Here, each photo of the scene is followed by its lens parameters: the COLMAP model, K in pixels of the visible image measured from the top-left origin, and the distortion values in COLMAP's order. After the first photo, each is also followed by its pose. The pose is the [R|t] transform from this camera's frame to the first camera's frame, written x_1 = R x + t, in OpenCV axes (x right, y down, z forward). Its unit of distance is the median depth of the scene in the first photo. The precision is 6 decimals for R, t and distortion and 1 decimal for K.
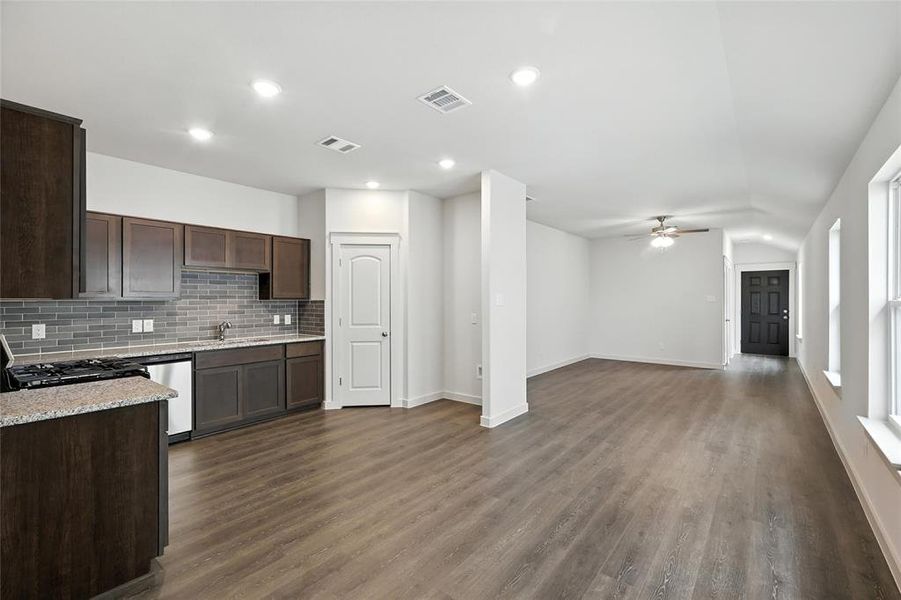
lens RADIAL K [[395.0, 0, 452.6], [0, 395.0, 300.6], [0, 0, 1]] dist [0.002324, 0.000604]
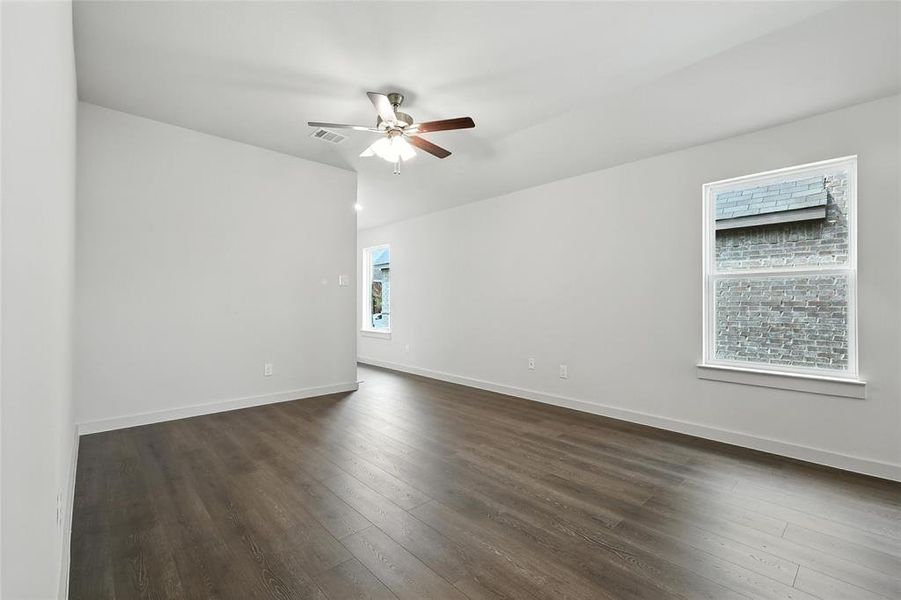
lens RADIAL K [[397.0, 0, 450.5], [0, 397.0, 300.0], [0, 0, 1]] dist [-0.000764, -0.000112]
pose [[0.146549, 0.005918, 0.989186, 0.095730], [0.001886, 0.999979, -0.006262, 0.050443], [-0.989202, 0.002783, 0.146535, 1.210409]]
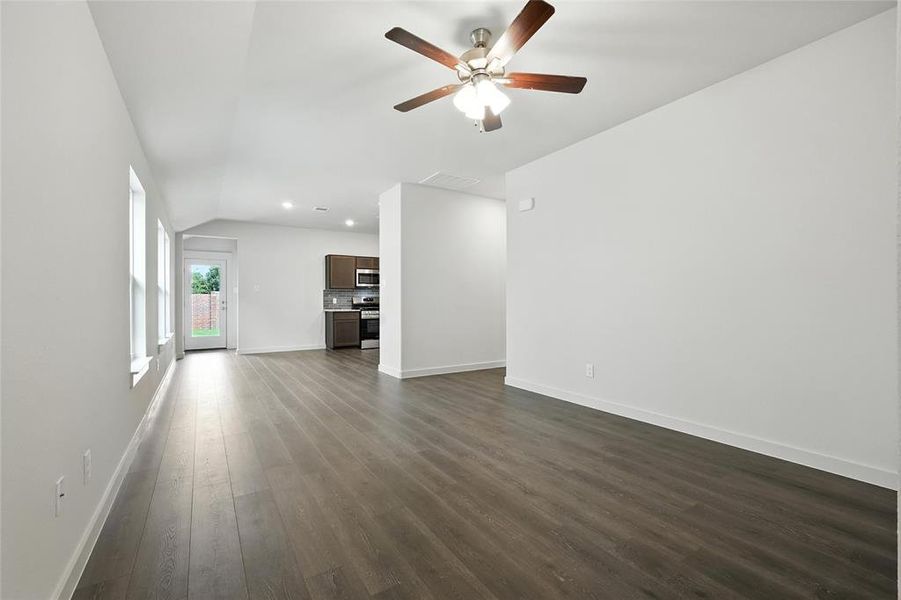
lens RADIAL K [[395.0, 0, 452.6], [0, 395.0, 300.6], [0, 0, 1]] dist [0.002324, 0.000604]
pose [[-0.324809, 0.001214, -0.945779, 1.239481], [0.000571, 0.999999, 0.001088, 0.050793], [0.945779, -0.000187, -0.324810, 1.532033]]
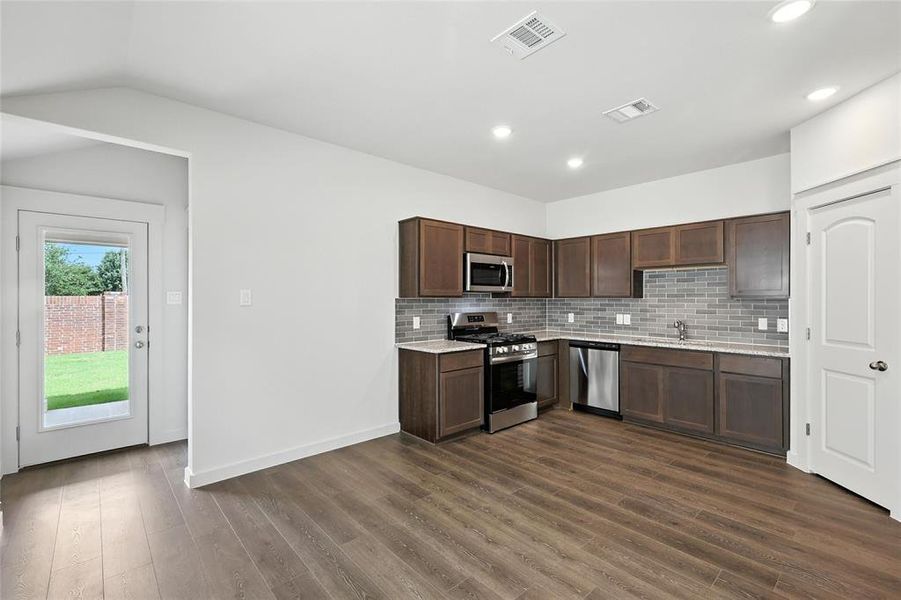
lens RADIAL K [[397.0, 0, 450.5], [0, 397.0, 300.0], [0, 0, 1]] dist [-0.000764, -0.000112]
pose [[-0.161413, 0.005400, -0.986872, 0.438722], [-0.001364, 0.999983, 0.005695, -0.002046], [0.986886, 0.002265, -0.161403, 0.563798]]
